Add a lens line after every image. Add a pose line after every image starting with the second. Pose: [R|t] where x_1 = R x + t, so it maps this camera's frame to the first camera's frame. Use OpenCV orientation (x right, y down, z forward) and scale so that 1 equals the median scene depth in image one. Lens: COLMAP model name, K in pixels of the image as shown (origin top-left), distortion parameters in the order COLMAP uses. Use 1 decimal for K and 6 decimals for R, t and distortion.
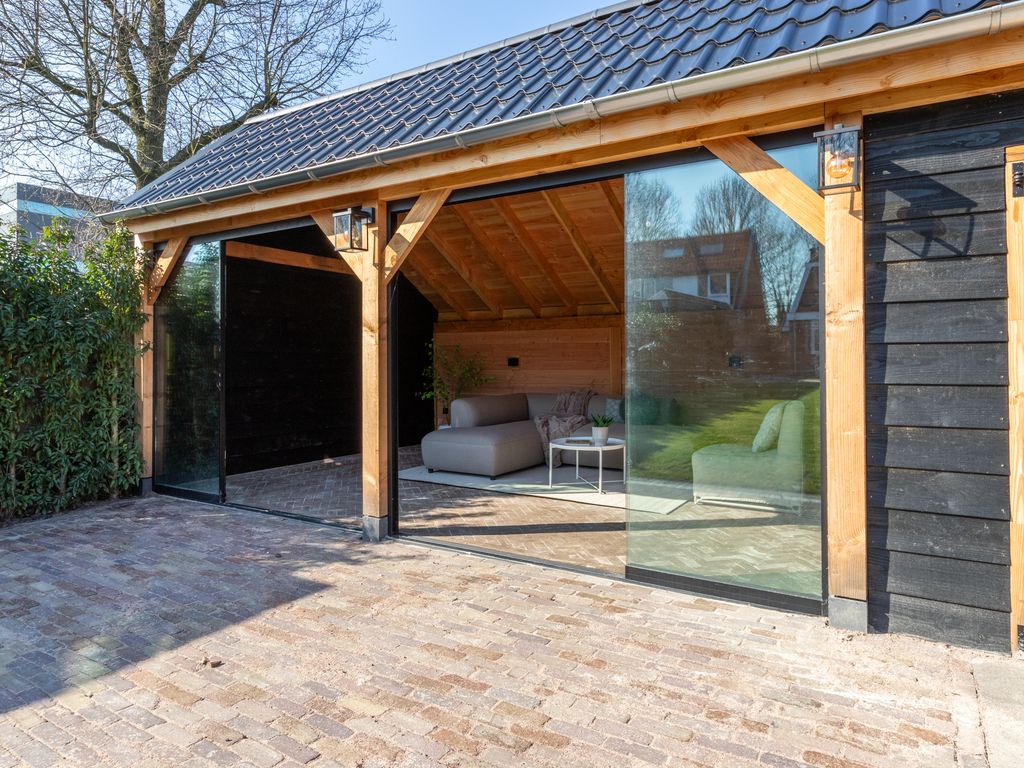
lens RADIAL K [[652.3, 0, 515.6], [0, 652.3, 377.1], [0, 0, 1]] dist [0.001061, 0.005894]
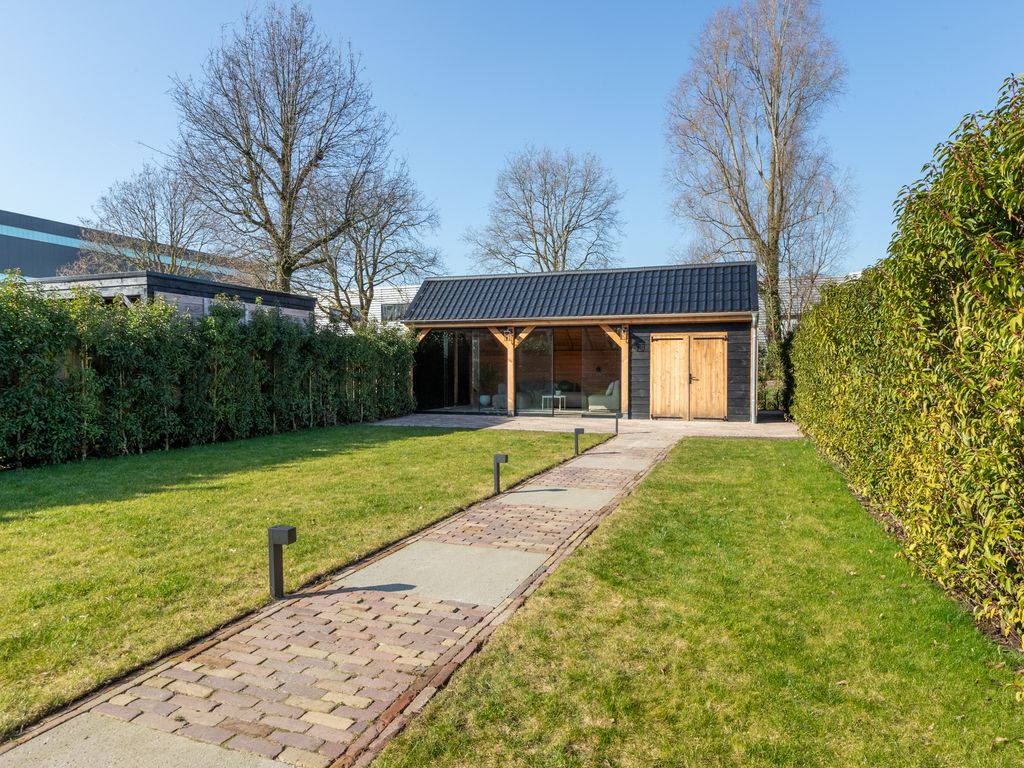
lens RADIAL K [[652.3, 0, 504.8], [0, 652.3, 388.0], [0, 0, 1]] dist [0.001061, 0.005894]
pose [[0.973743, -0.004487, 0.227606, -1.124212], [0.002059, 0.999938, 0.010901, 0.040023], [-0.227641, -0.010146, 0.973692, -2.678699]]
